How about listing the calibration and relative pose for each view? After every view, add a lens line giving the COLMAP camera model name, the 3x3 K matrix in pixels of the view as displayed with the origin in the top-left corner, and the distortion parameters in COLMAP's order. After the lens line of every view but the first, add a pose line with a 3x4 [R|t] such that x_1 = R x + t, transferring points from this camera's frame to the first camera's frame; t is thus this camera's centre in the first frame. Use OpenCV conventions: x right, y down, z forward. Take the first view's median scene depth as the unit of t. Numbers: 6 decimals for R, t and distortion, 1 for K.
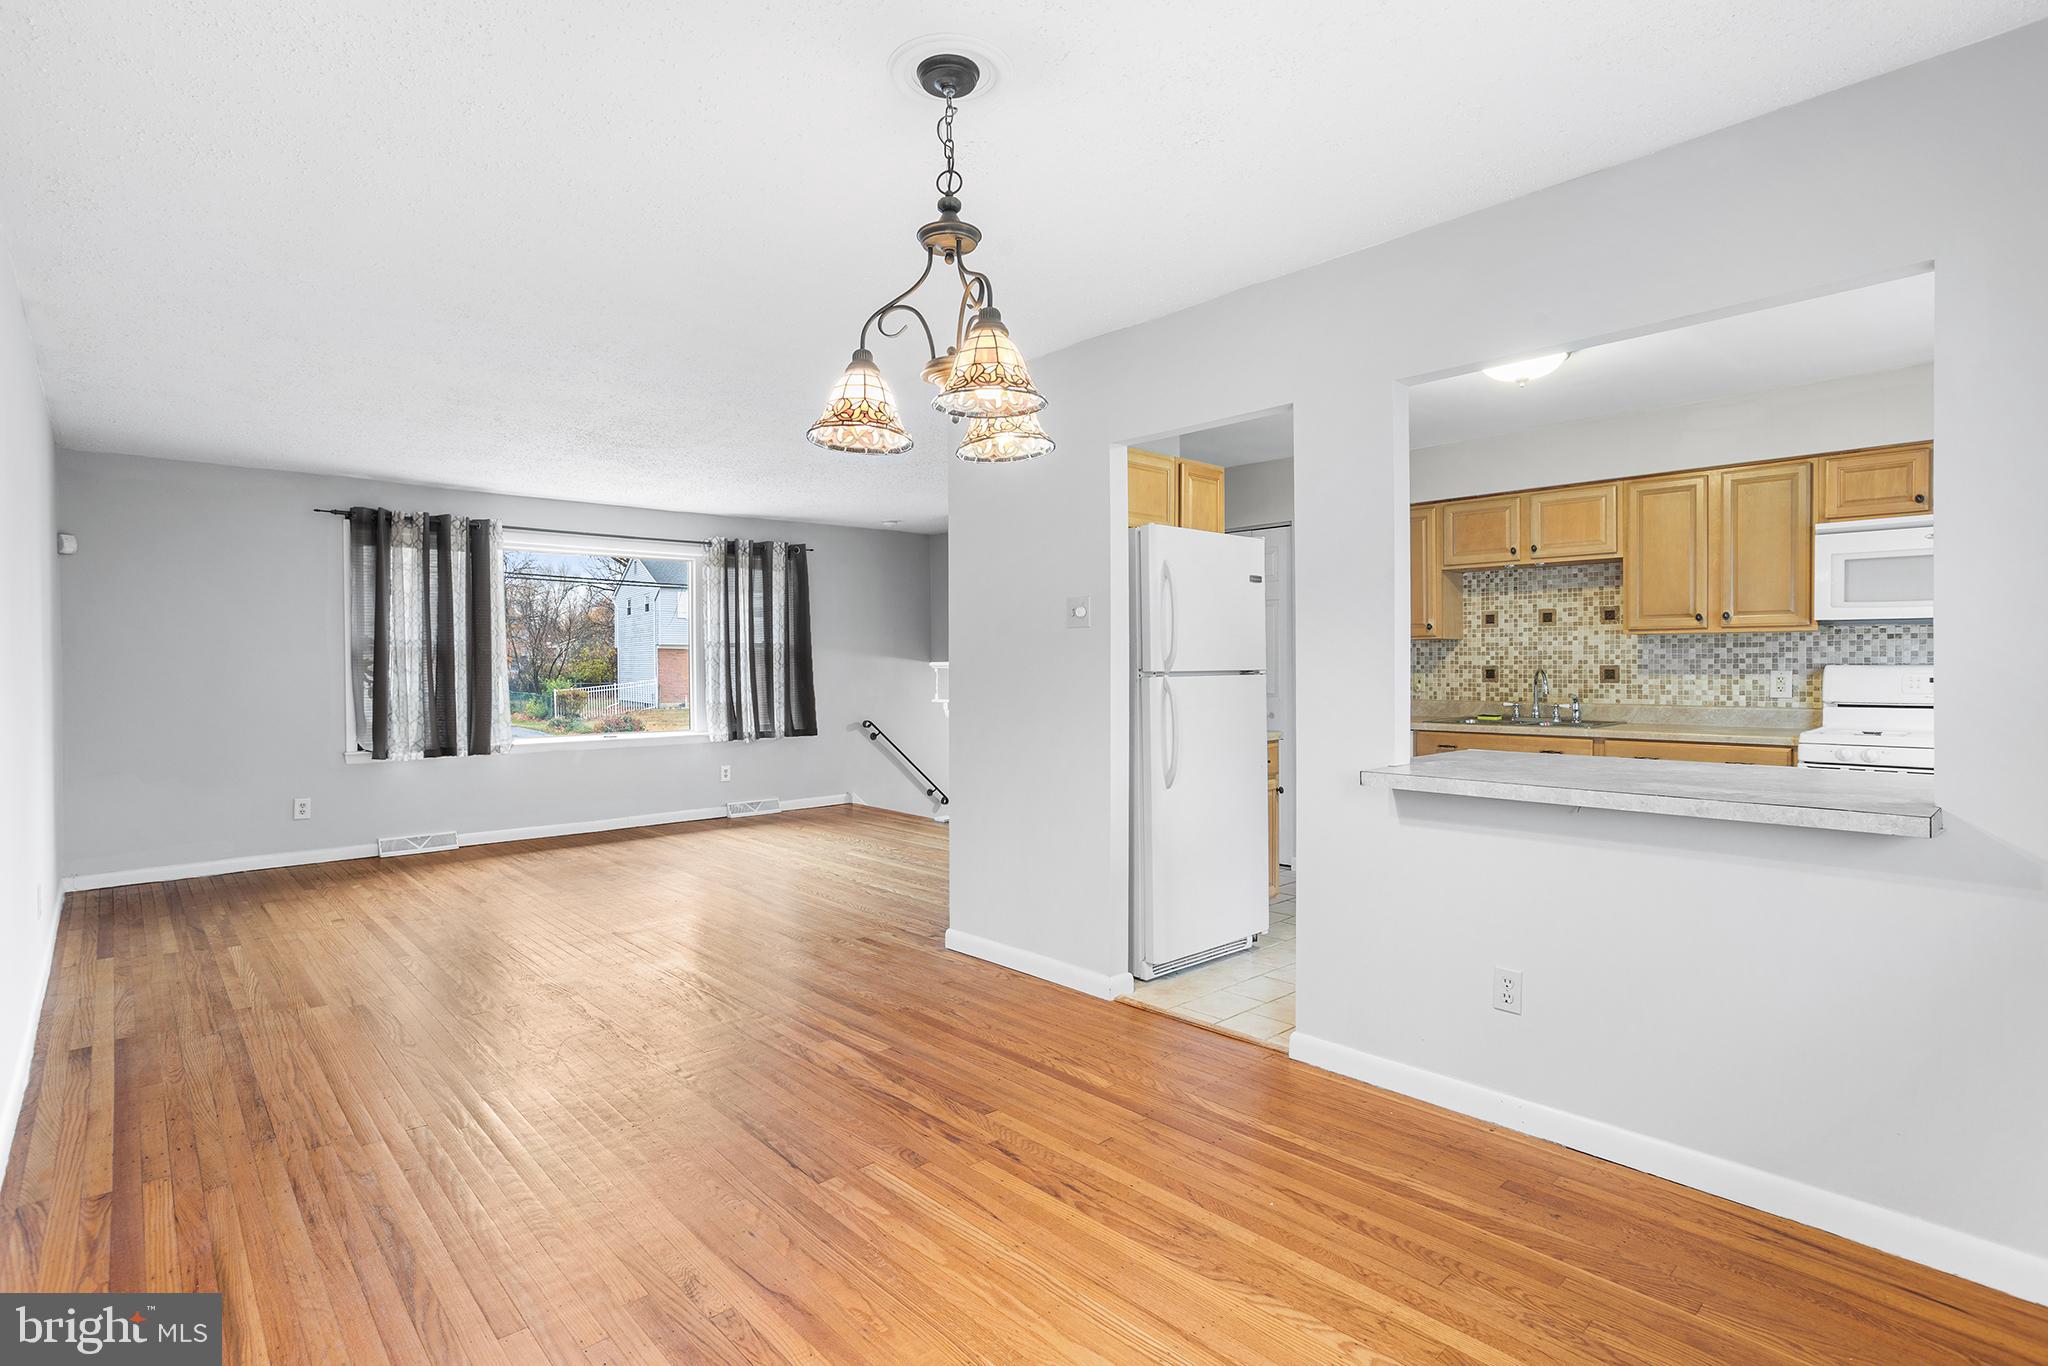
lens RADIAL K [[1003.0, 0, 1023.8], [0, 1003.0, 675.9], [0, 0, 1]] dist [-0.030839, 0.023094]
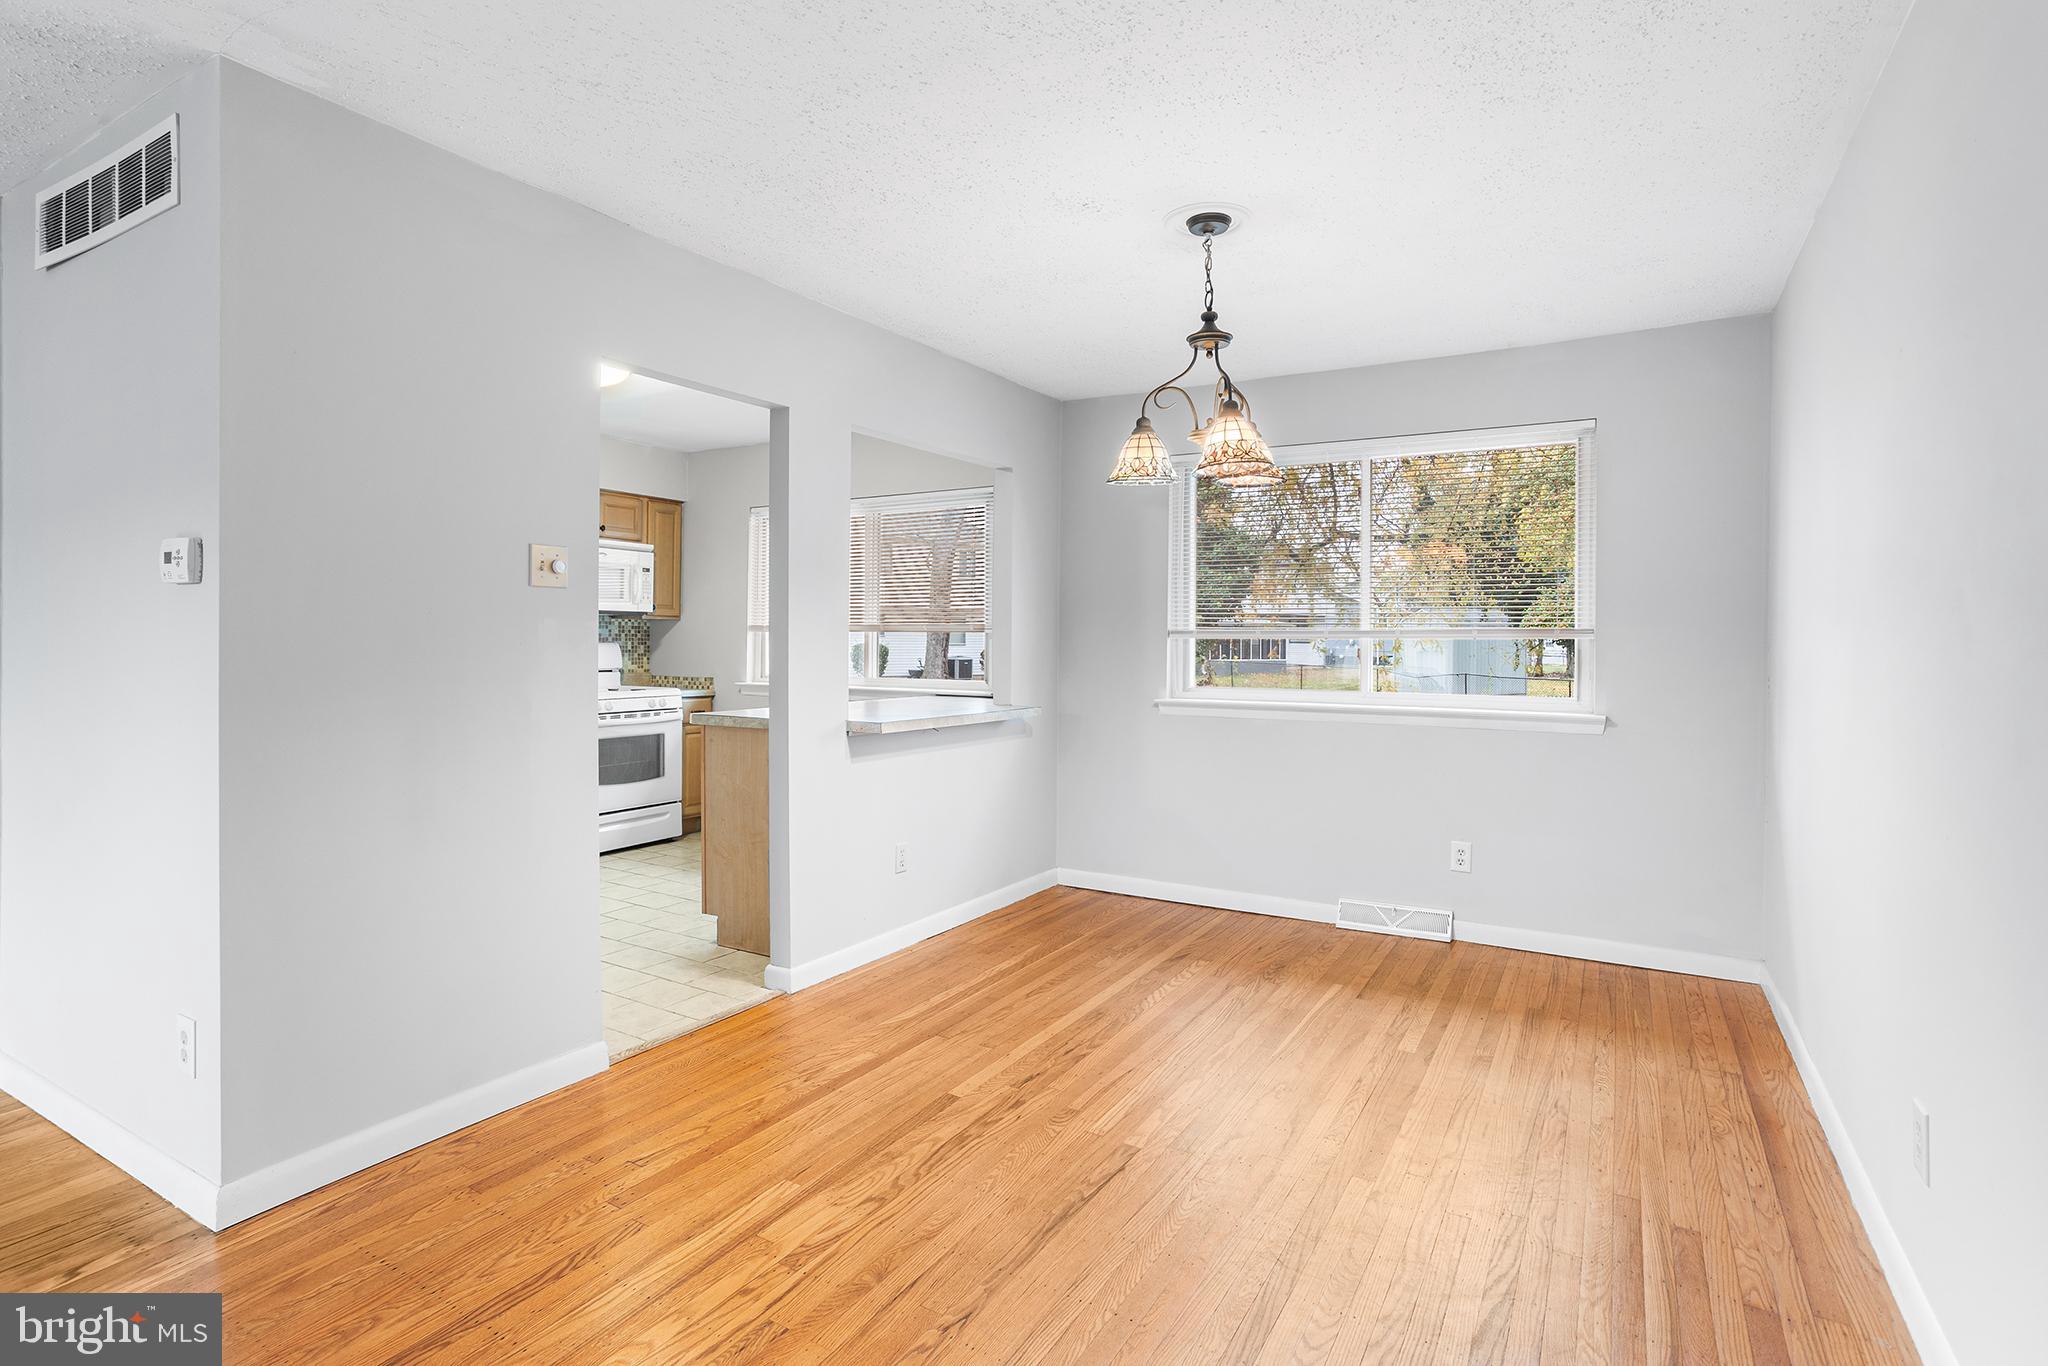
lens RADIAL K [[1003.0, 0, 1005.7], [0, 1003.0, 649.0], [0, 0, 1]] dist [-0.030839, 0.023094]
pose [[-0.260238, -0.003120, 0.965539, -0.573710], [0.003647, 0.999984, 0.004214, -0.004468], [-0.965538, 0.004618, -0.260223, 0.692987]]
